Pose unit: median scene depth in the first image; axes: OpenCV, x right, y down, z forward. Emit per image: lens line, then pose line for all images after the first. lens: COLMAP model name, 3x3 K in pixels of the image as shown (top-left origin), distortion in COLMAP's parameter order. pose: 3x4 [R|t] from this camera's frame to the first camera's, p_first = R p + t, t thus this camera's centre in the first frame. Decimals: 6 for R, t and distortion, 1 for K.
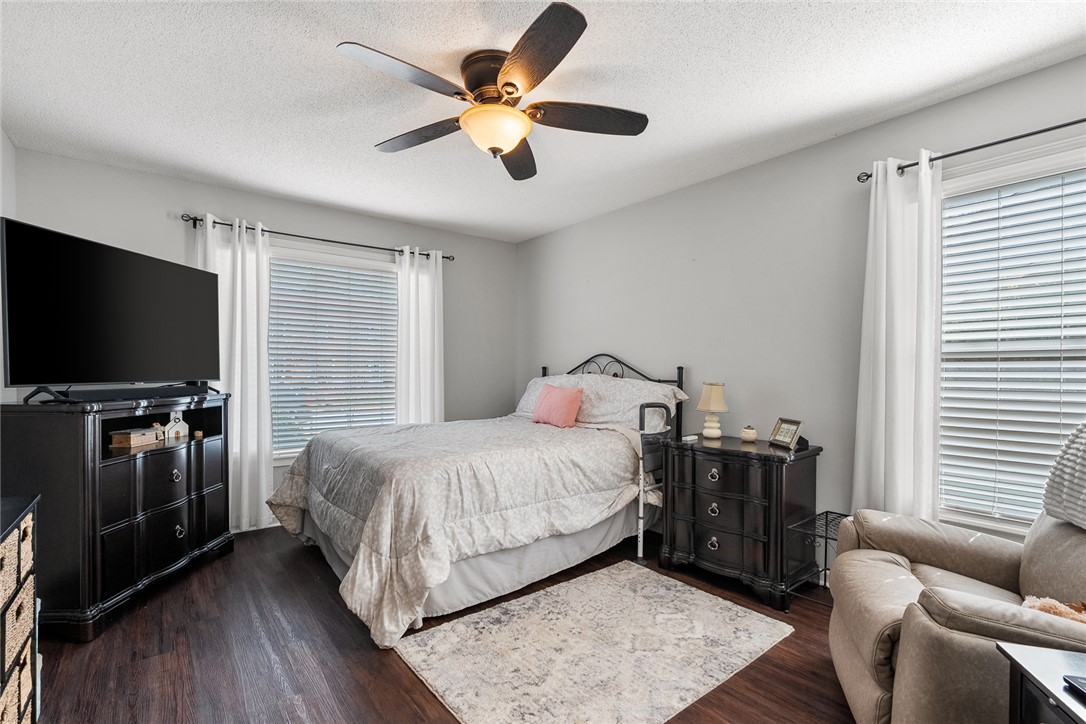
lens RADIAL K [[489.9, 0, 533.4], [0, 489.9, 369.5], [0, 0, 1]] dist [-0.002666, 0.000311]
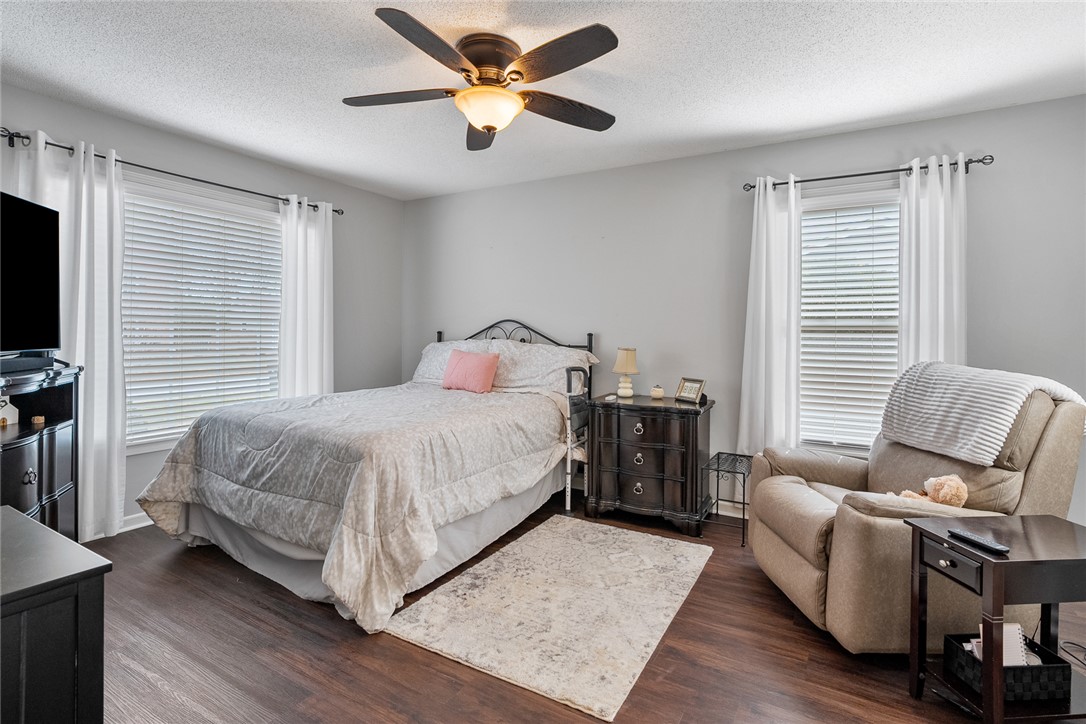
lens RADIAL K [[510.7, 0, 544.0], [0, 510.7, 325.1], [0, 0, 1]] dist [-0.001055, 0.000178]
pose [[0.929544, 0.009453, 0.368590, -0.282948], [-0.005657, 0.999919, -0.011377, -0.013769], [-0.368667, 0.008490, 0.929523, -0.036631]]
